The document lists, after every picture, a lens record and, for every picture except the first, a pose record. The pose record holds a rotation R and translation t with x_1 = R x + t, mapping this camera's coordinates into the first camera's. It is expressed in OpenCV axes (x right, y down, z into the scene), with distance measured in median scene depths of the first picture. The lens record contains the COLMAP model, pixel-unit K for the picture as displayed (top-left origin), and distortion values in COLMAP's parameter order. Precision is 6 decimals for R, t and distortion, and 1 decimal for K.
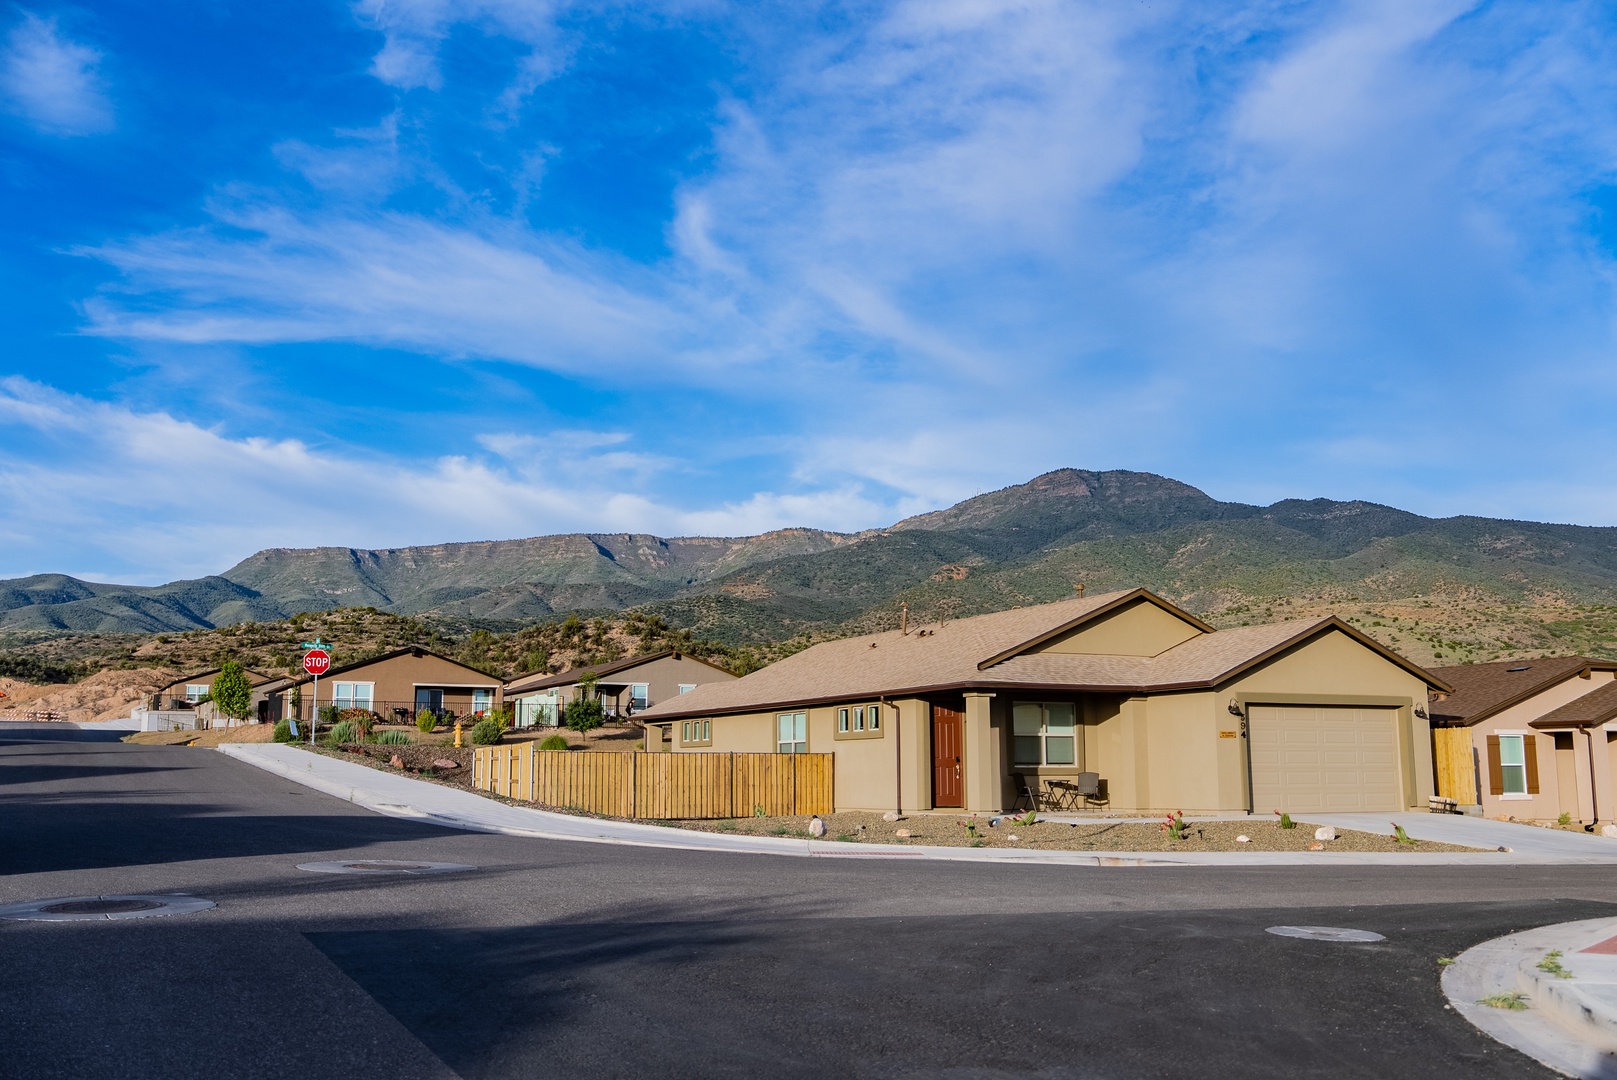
lens RADIAL K [[1627.3, 0, 808.5], [0, 1627.3, 540.0], [0, 0, 1]] dist [0.000171, 0.004303]
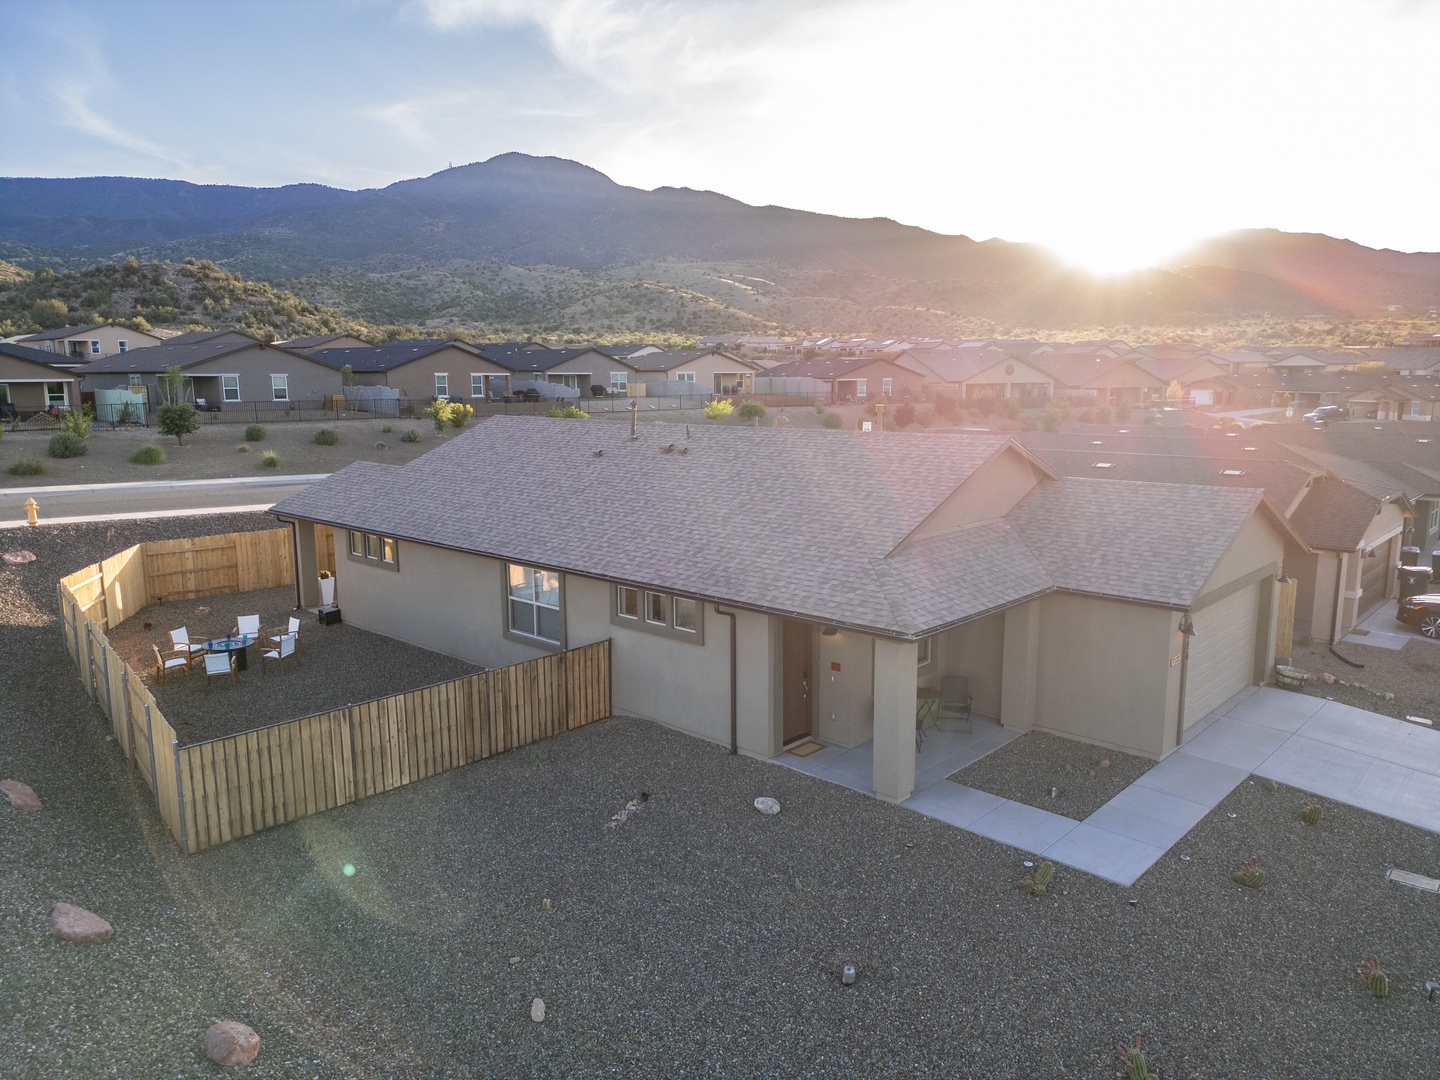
lens RADIAL K [[1014.5, 0, 720.0], [0, 1014.5, 540.0], [0, 0, 1]] dist [0.071493, -0.089970]
pose [[0.932989, -0.057467, 0.355287, -0.108328], [-0.057587, 0.950615, 0.304985, -0.066235], [-0.355268, -0.305007, 0.883604, 0.592333]]
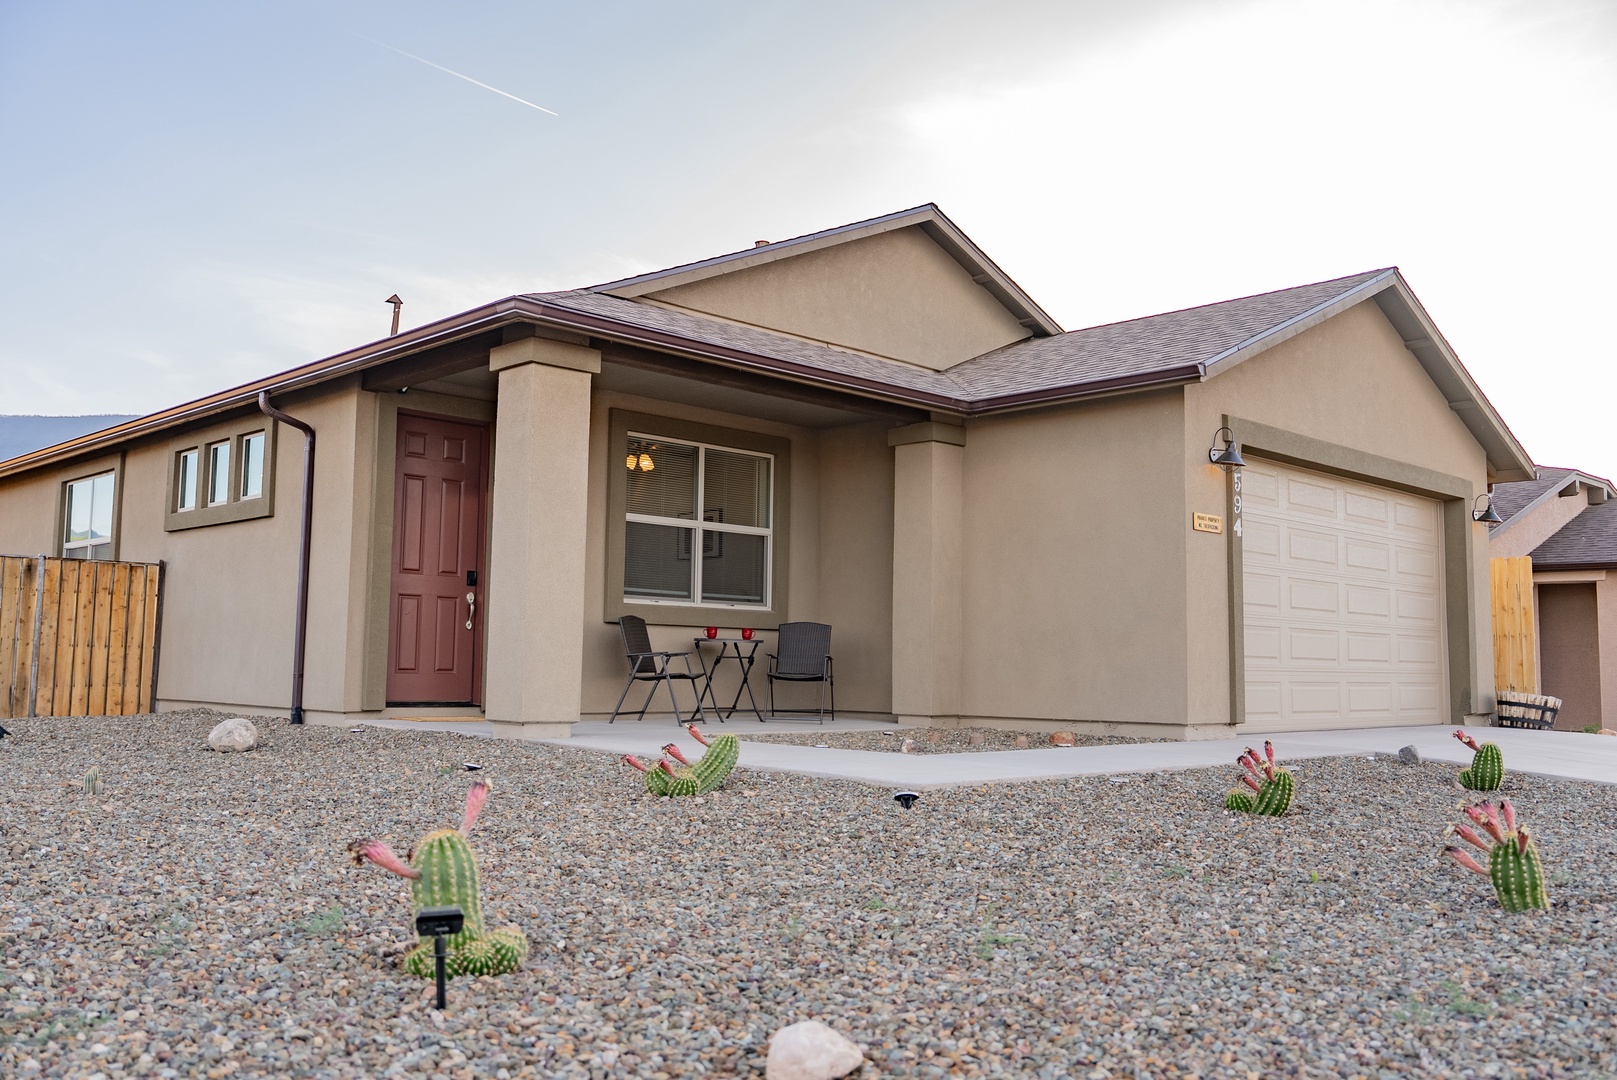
lens RADIAL K [[1402.3, 0, 841.3], [0, 1402.3, 544.0], [0, 0, 1]] dist [-0.006745, -0.002733]
pose [[0.948222, 0.046866, 0.314131, 0.068013], [-0.065393, 0.996671, 0.048697, 0.102223], [-0.310803, -0.066718, 0.948130, 0.645725]]
